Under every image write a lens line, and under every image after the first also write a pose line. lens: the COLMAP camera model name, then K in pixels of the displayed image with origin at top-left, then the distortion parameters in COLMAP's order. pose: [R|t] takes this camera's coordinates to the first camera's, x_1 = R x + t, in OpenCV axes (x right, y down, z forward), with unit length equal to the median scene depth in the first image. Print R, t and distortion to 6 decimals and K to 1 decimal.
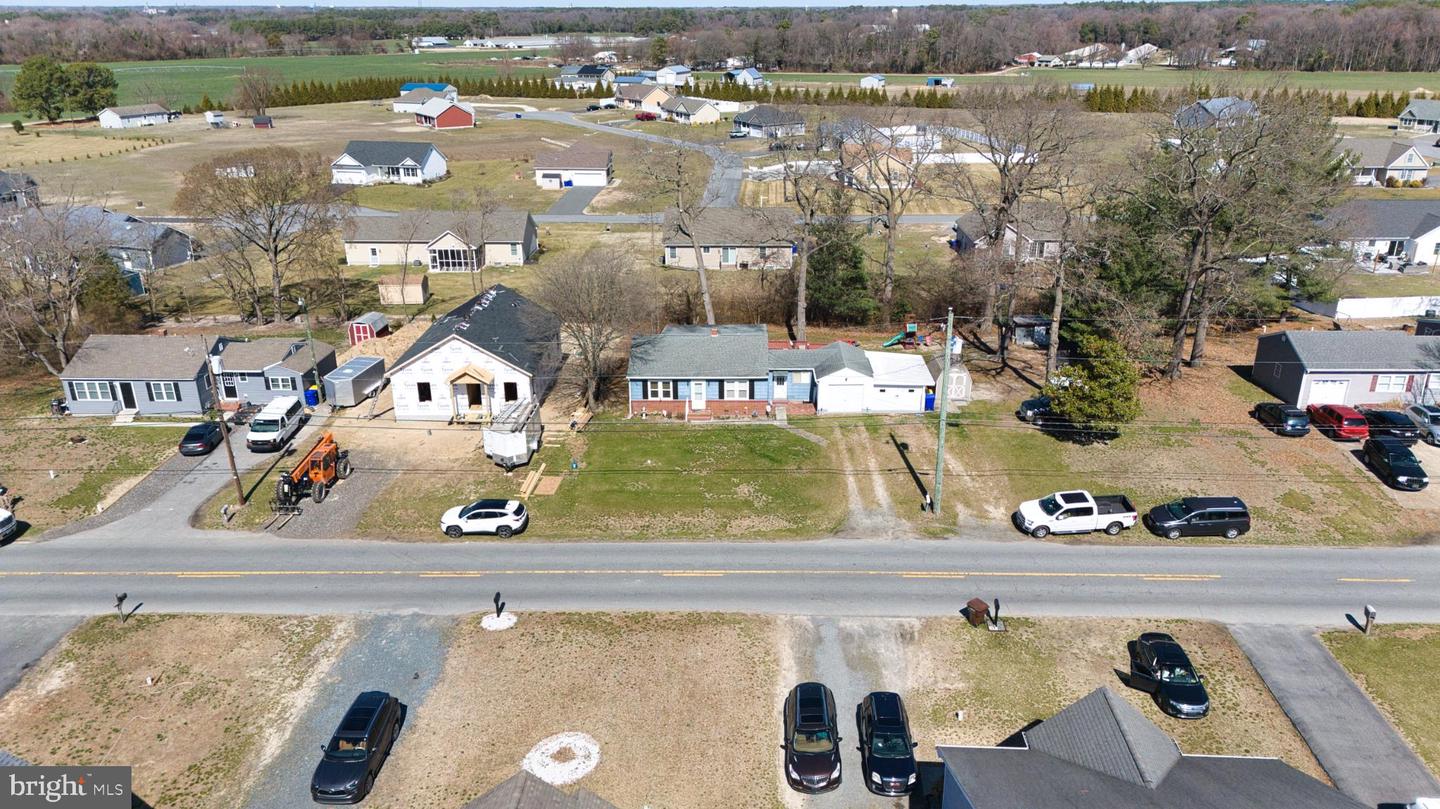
lens RADIAL K [[1025.4, 0, 726.1], [0, 1025.4, 406.7], [0, 0, 1]] dist [0.075813, -0.077840]
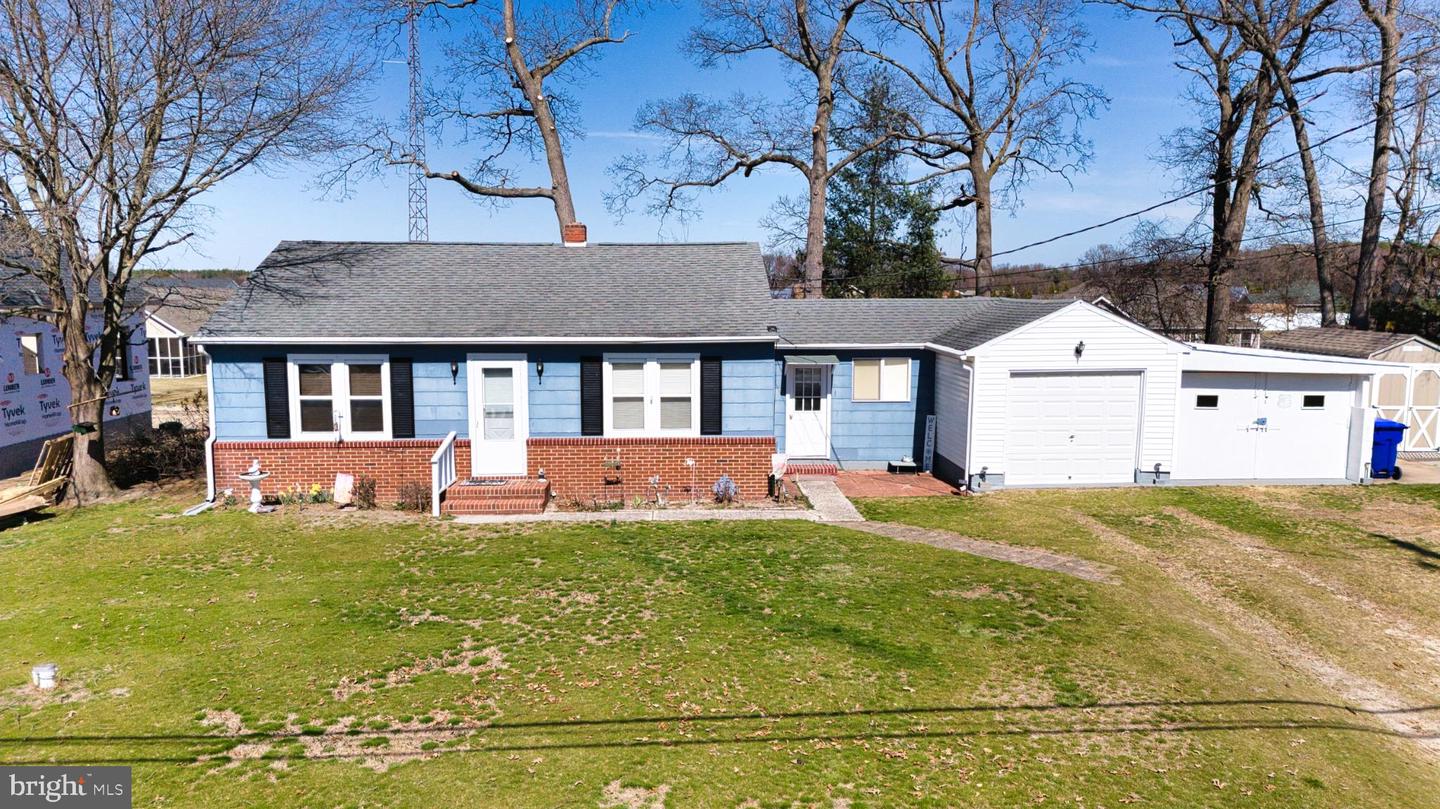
lens RADIAL K [[1025.4, 0, 726.1], [0, 1025.4, 406.7], [0, 0, 1]] dist [0.075813, -0.077840]
pose [[0.997049, -0.004406, 0.076643, 0.009058], [0.023269, 0.968729, -0.247028, 0.049077], [-0.073157, 0.248082, 0.965973, 0.752900]]
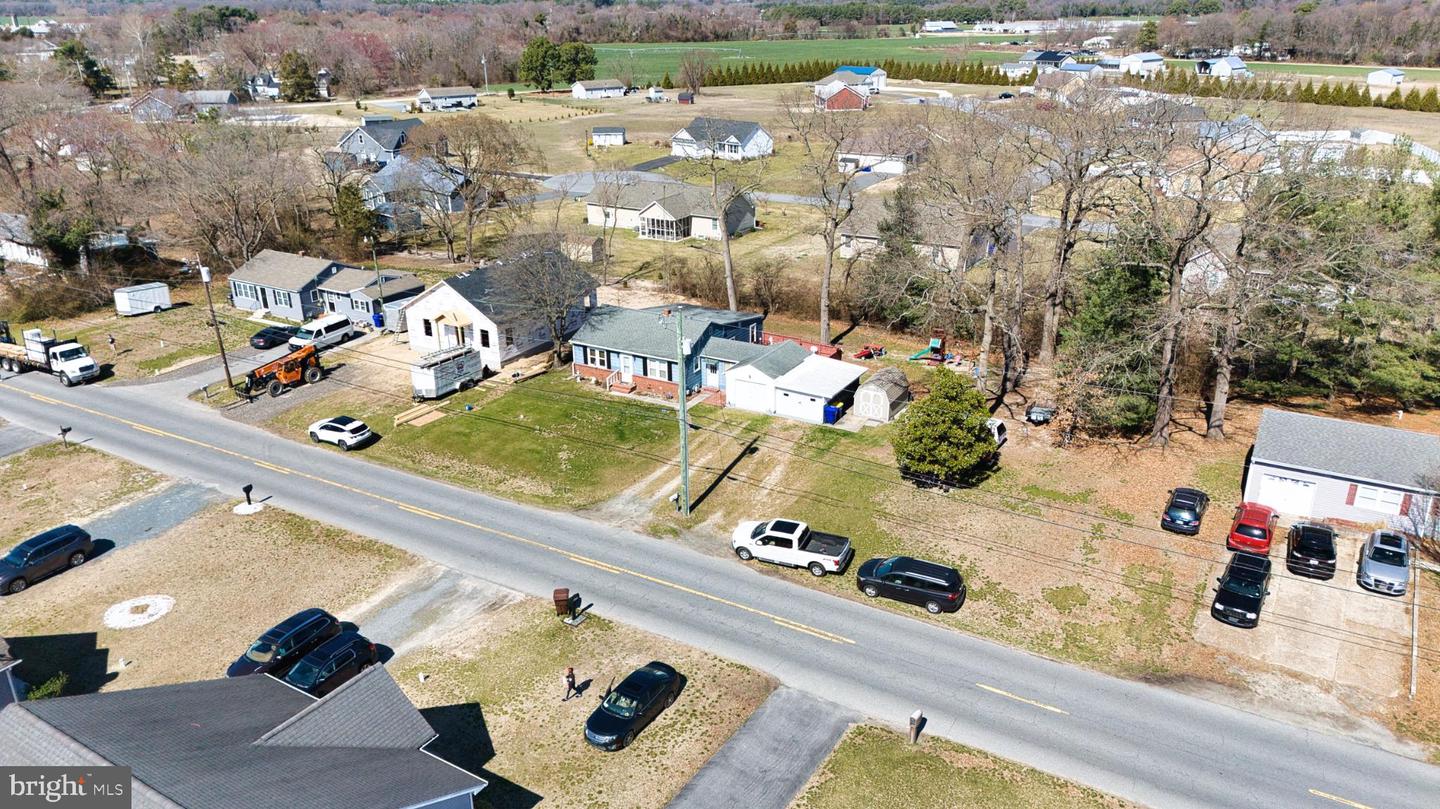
lens RADIAL K [[1025.4, 0, 726.1], [0, 1025.4, 406.7], [0, 0, 1]] dist [0.075813, -0.077840]
pose [[0.876920, 0.177330, -0.446727, 0.535633], [-0.171324, 0.983724, 0.054184, -0.047012], [0.449065, 0.029020, 0.893028, 0.112674]]
